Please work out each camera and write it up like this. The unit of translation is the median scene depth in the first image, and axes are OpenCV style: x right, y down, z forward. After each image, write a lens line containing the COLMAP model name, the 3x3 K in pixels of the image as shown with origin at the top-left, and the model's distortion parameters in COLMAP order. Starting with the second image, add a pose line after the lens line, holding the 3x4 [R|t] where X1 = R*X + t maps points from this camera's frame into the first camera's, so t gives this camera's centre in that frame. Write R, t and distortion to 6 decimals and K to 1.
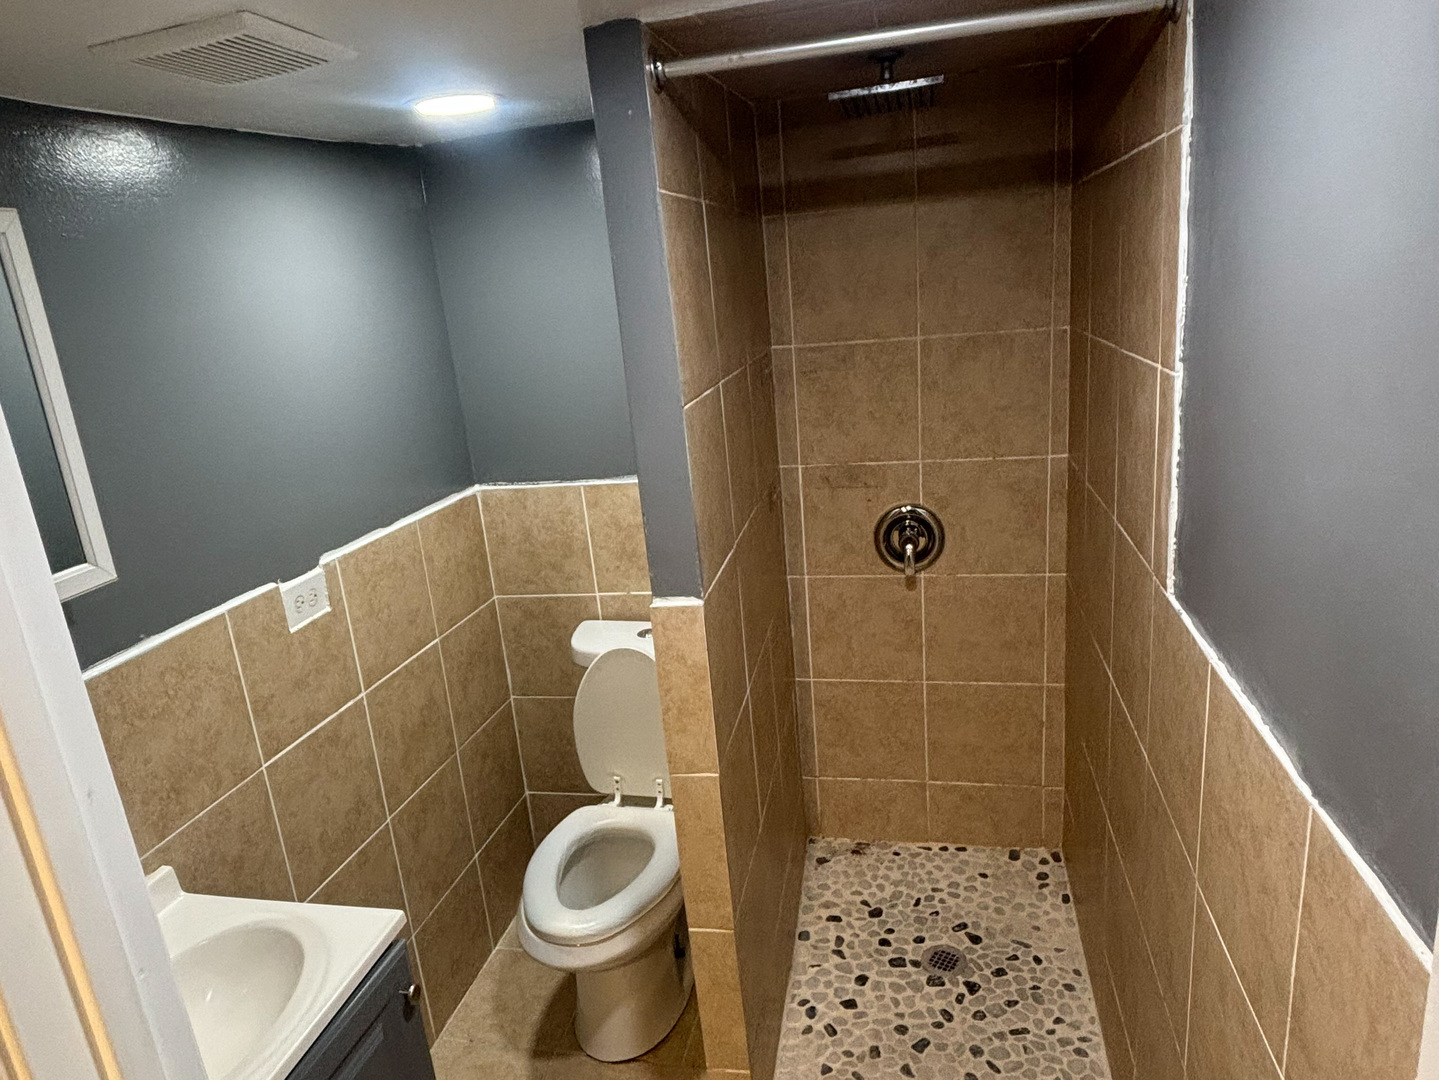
lens RADIAL K [[921.4, 0, 718.6], [0, 921.4, 538.1], [0, 0, 1]] dist [-0.005425, -0.000710]
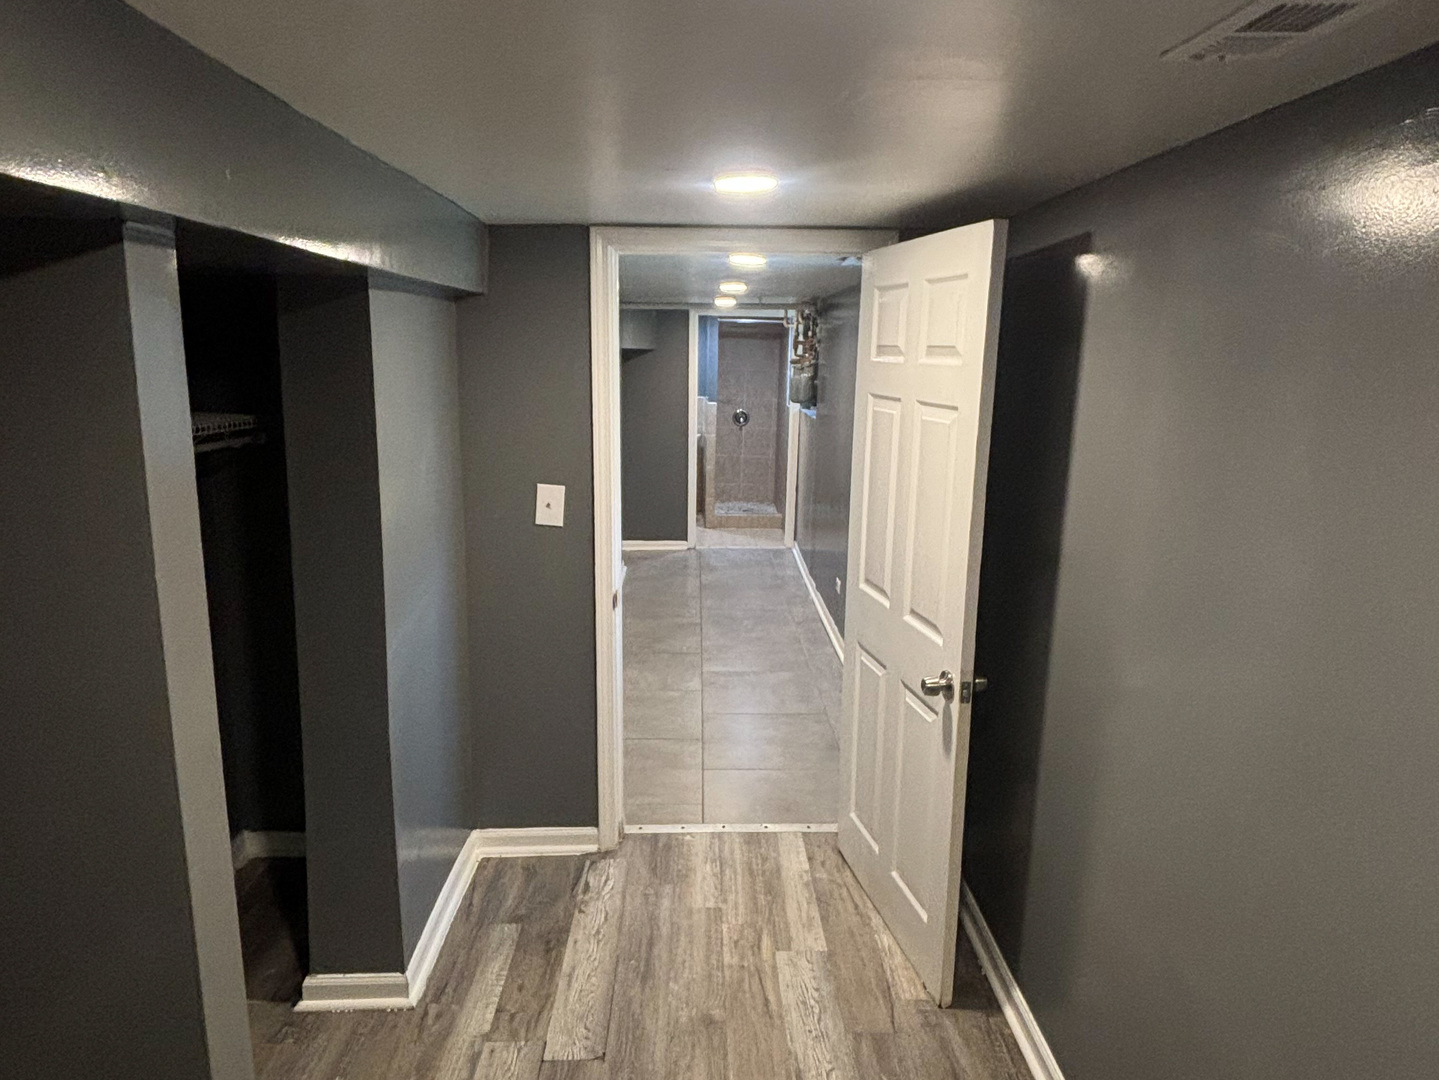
lens RADIAL K [[921.4, 0, 721.4], [0, 921.4, 547.2], [0, 0, 1]] dist [-0.005425, -0.000710]
pose [[0.962861, 0.067948, 0.261308, -0.900909], [-0.051732, 0.996312, -0.068450, 0.849765], [-0.264996, 0.052390, 0.962825, -2.868570]]
